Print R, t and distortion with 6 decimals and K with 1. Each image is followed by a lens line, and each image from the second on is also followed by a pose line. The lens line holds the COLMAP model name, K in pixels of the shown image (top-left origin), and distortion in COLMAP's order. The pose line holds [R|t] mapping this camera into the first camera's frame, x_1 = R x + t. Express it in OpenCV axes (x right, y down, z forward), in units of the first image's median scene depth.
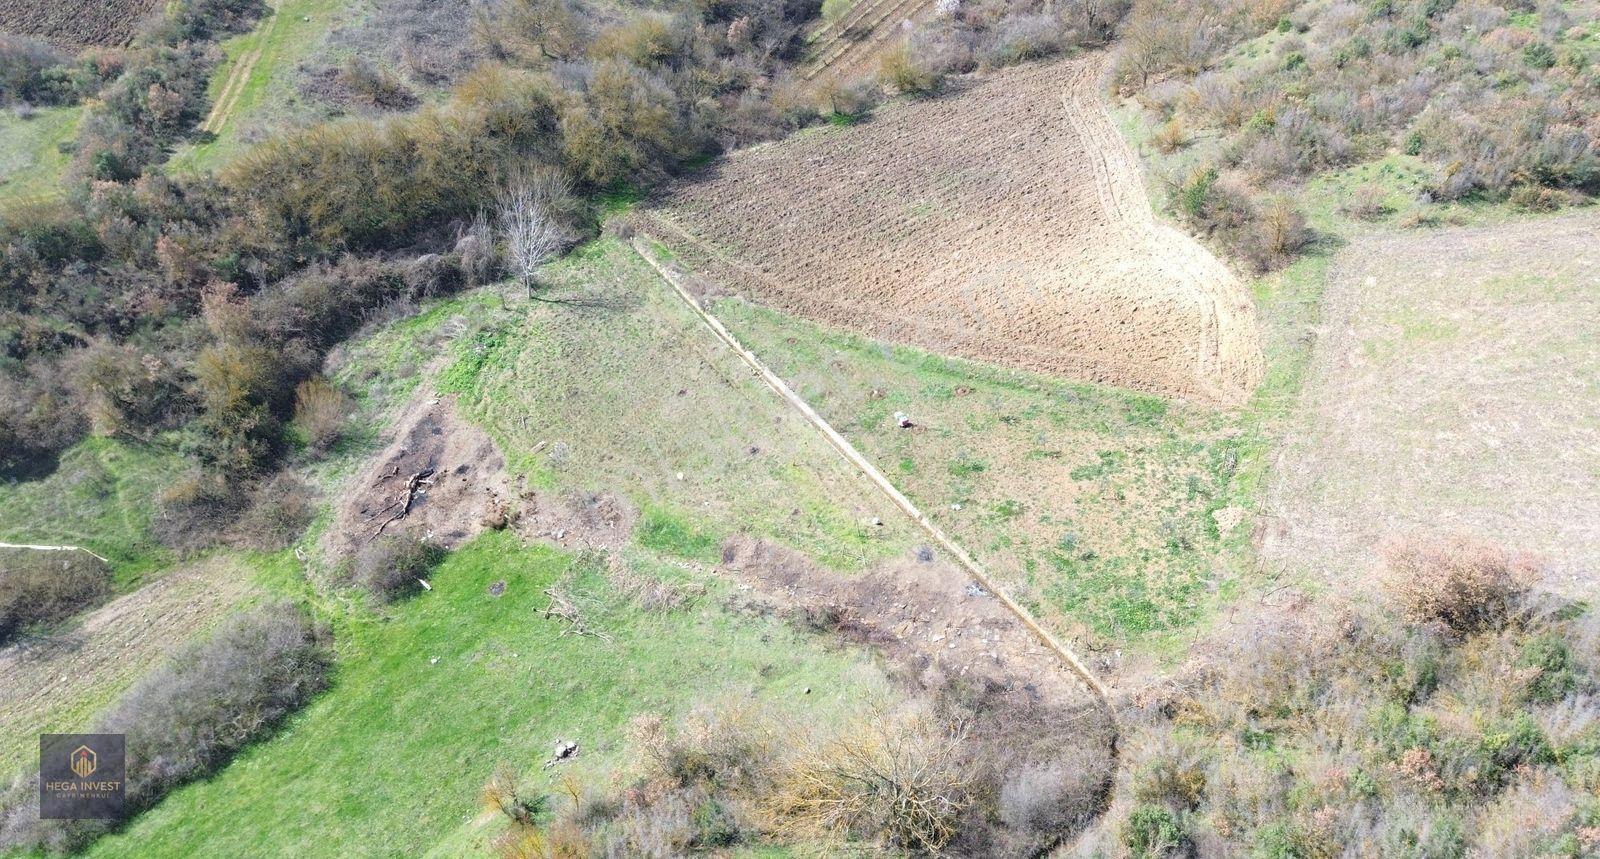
lens RADIAL K [[1128.5, 0, 801.8], [0, 1128.5, 444.9], [0, 0, 1]] dist [0.075397, -0.074635]
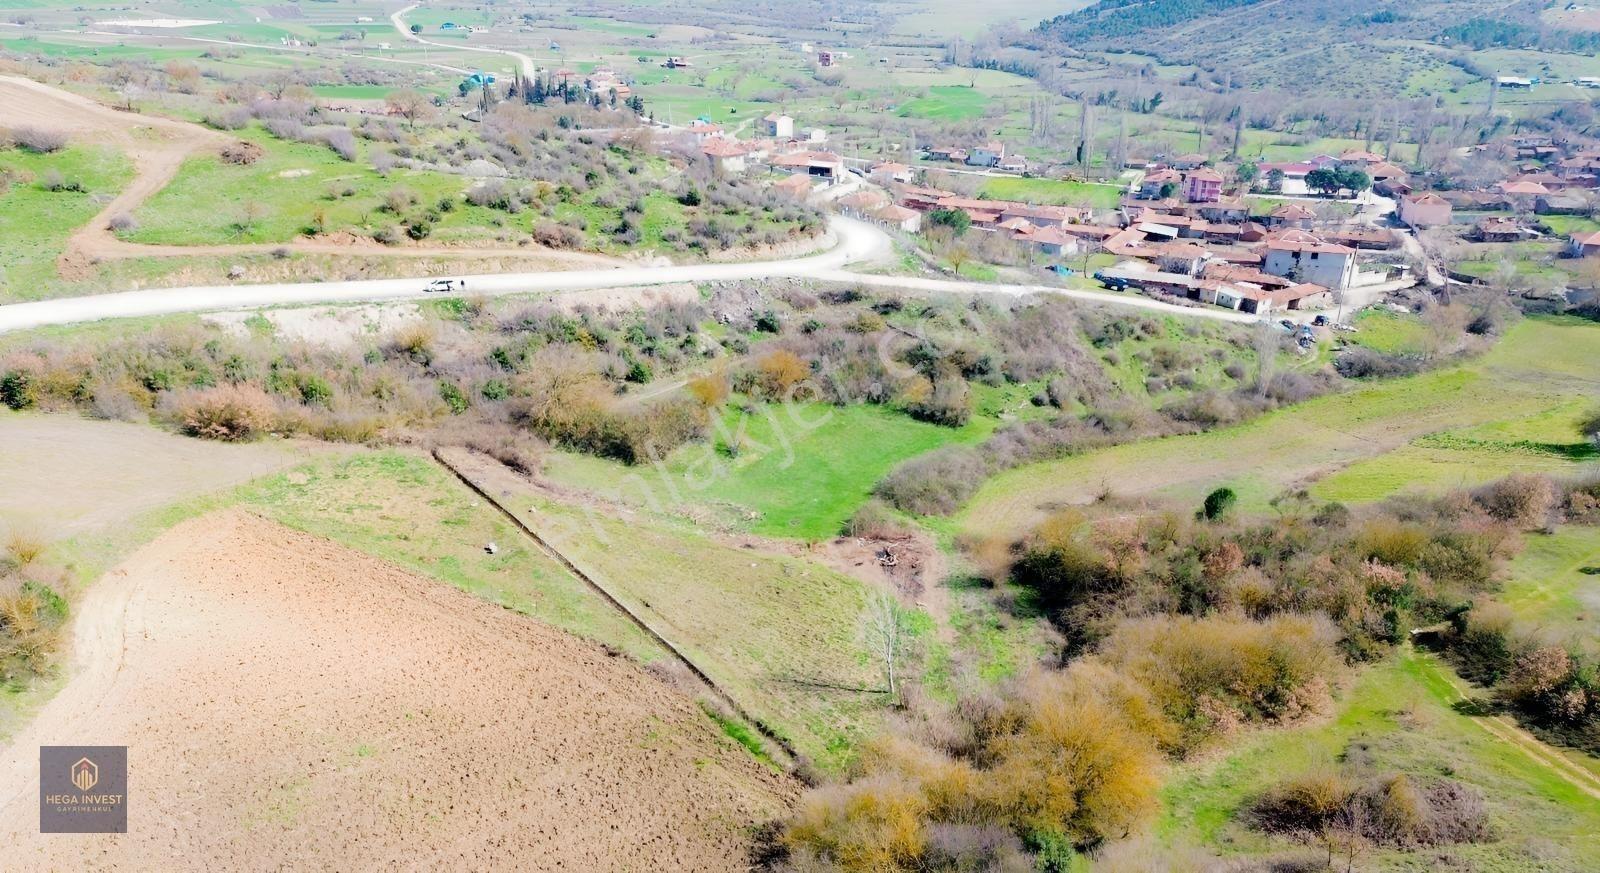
lens RADIAL K [[1127.8, 0, 801.8], [0, 1127.8, 445.9], [0, 0, 1]] dist [0.077015, -0.075795]
pose [[-0.993334, 0.054405, -0.101625, -0.114737], [-0.063696, 0.475730, 0.877282, -1.092477], [0.096075, 0.877907, -0.469094, 1.421339]]
